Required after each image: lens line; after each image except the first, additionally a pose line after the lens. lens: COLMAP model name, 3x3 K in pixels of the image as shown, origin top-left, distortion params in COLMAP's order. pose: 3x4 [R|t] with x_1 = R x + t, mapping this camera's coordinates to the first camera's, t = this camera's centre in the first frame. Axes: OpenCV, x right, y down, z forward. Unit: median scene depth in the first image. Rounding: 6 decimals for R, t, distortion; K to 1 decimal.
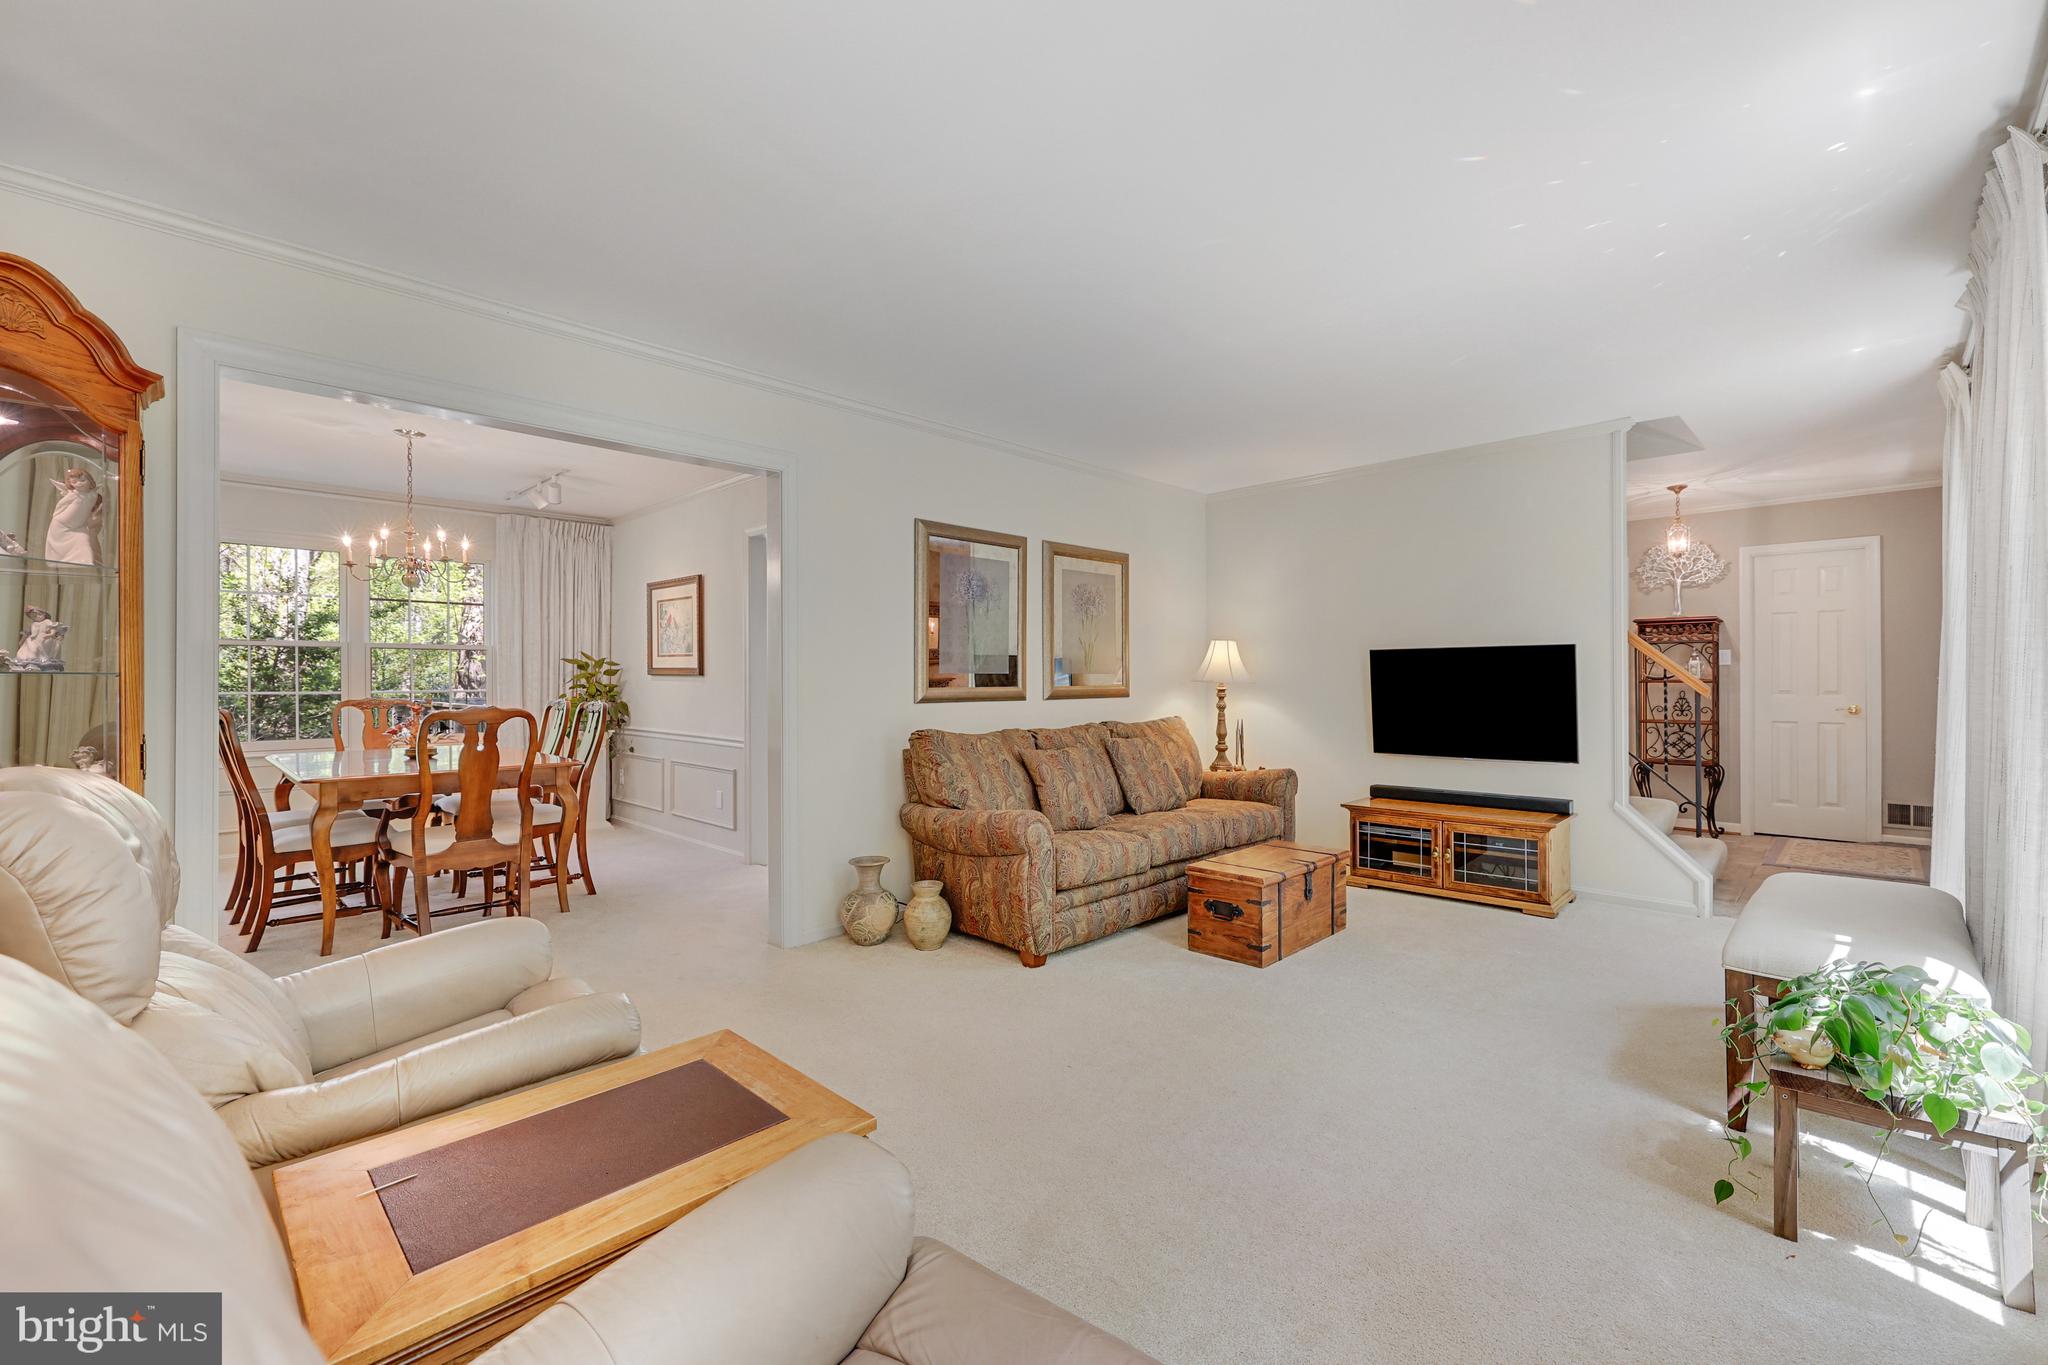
lens RADIAL K [[865.5, 0, 1030.0], [0, 865.5, 675.1], [0, 0, 1]] dist [0.000074, 0.000062]
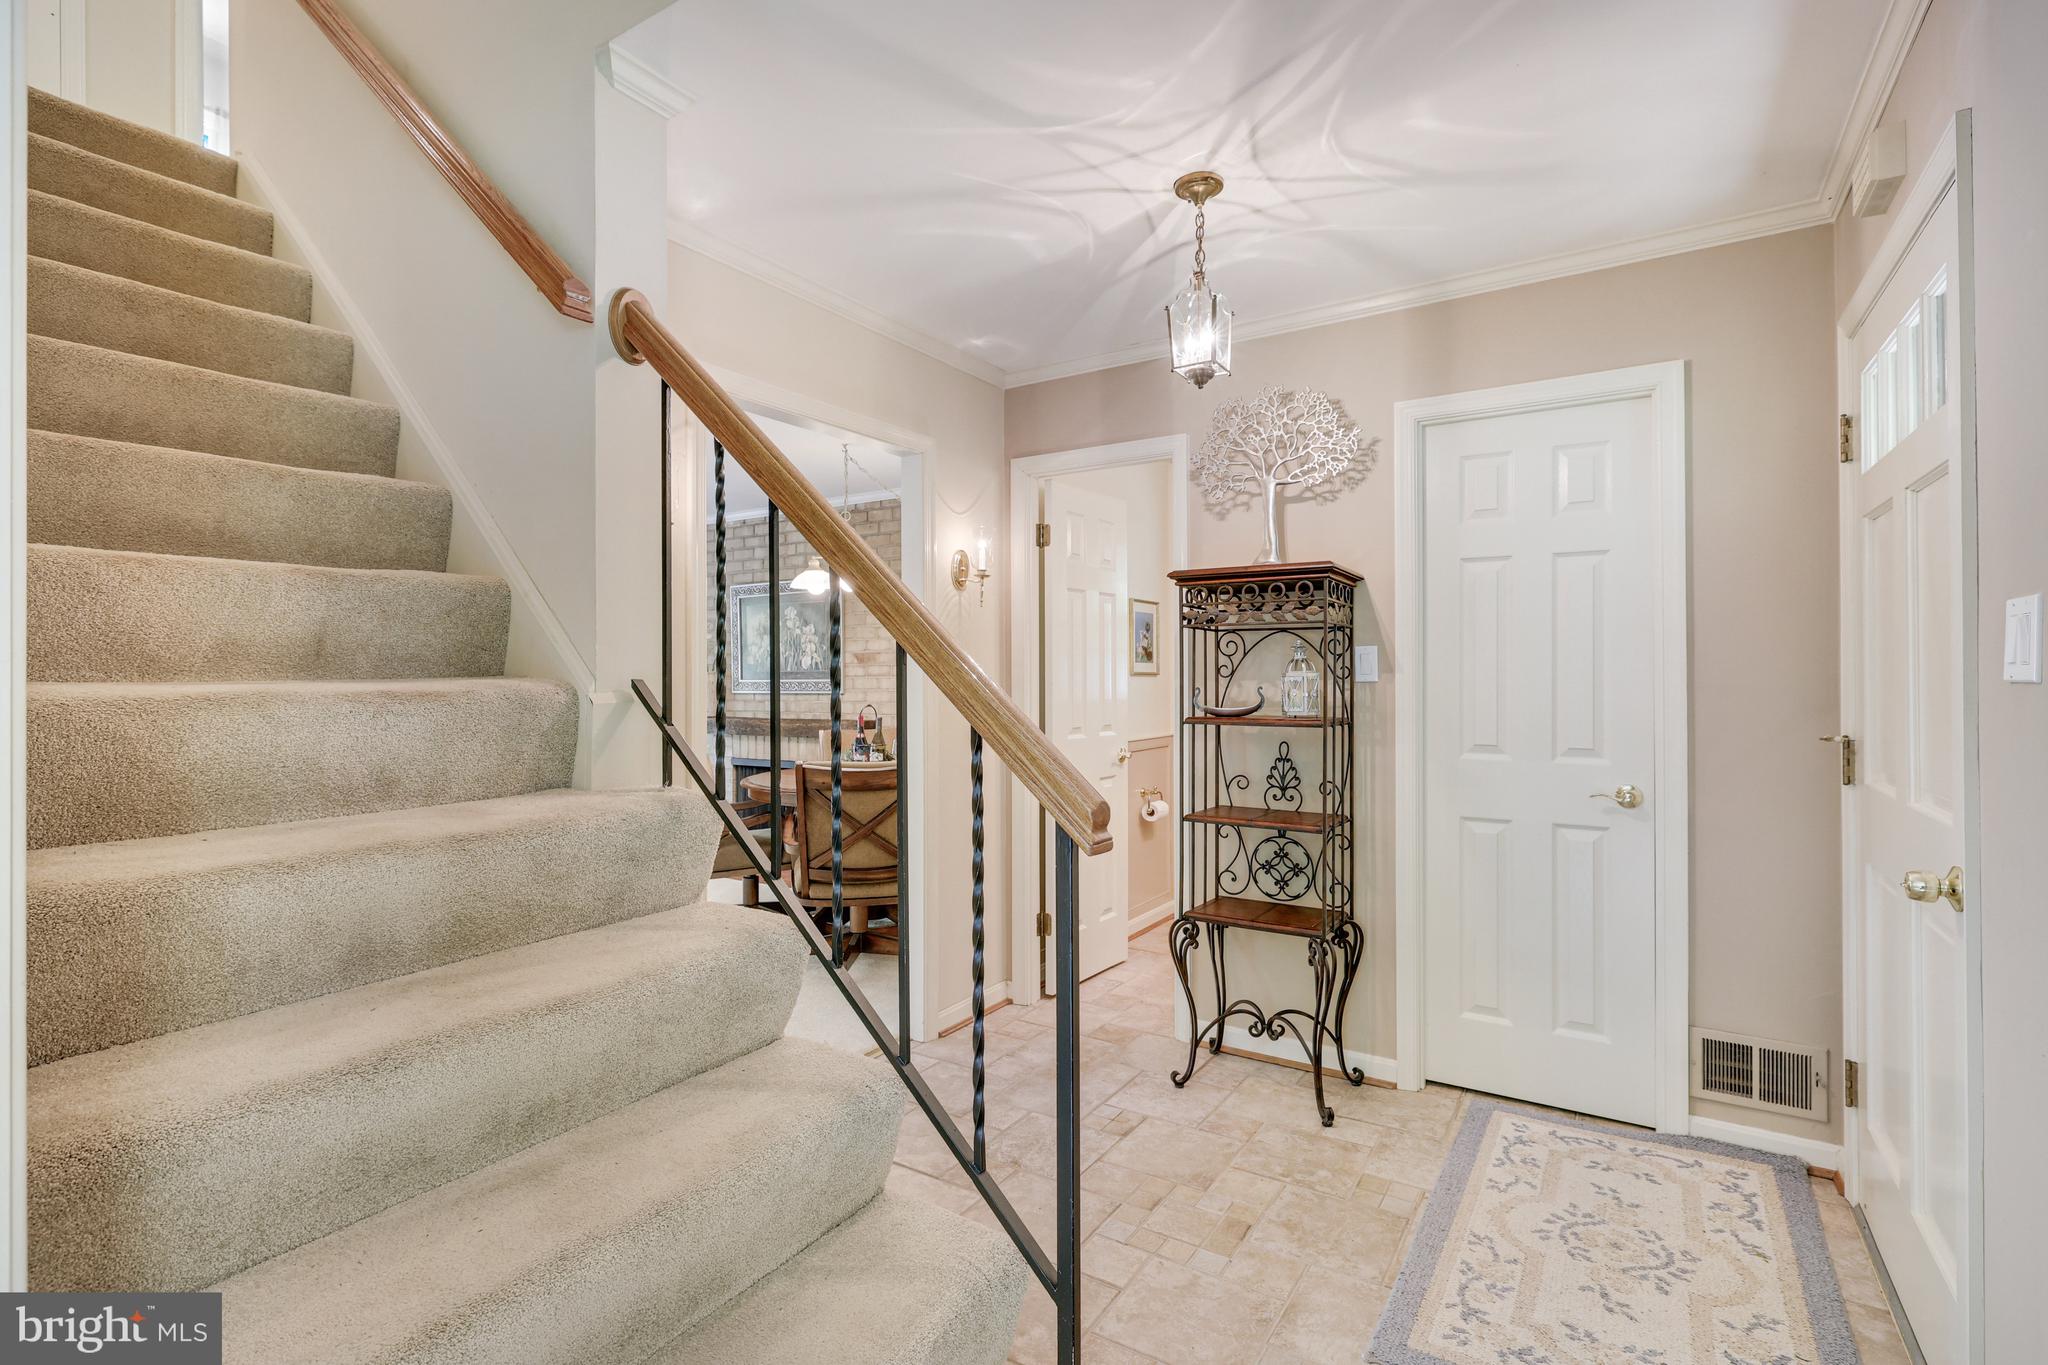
lens RADIAL K [[954.8, 0, 1022.9], [0, 954.8, 671.7], [0, 0, 1]] dist [-0.001197, -0.000204]
pose [[0.979920, -0.003023, 0.199369, 0.536591], [0.002816, 0.999995, 0.001323, -0.017313], [-0.199372, -0.000735, 0.979924, 0.567161]]
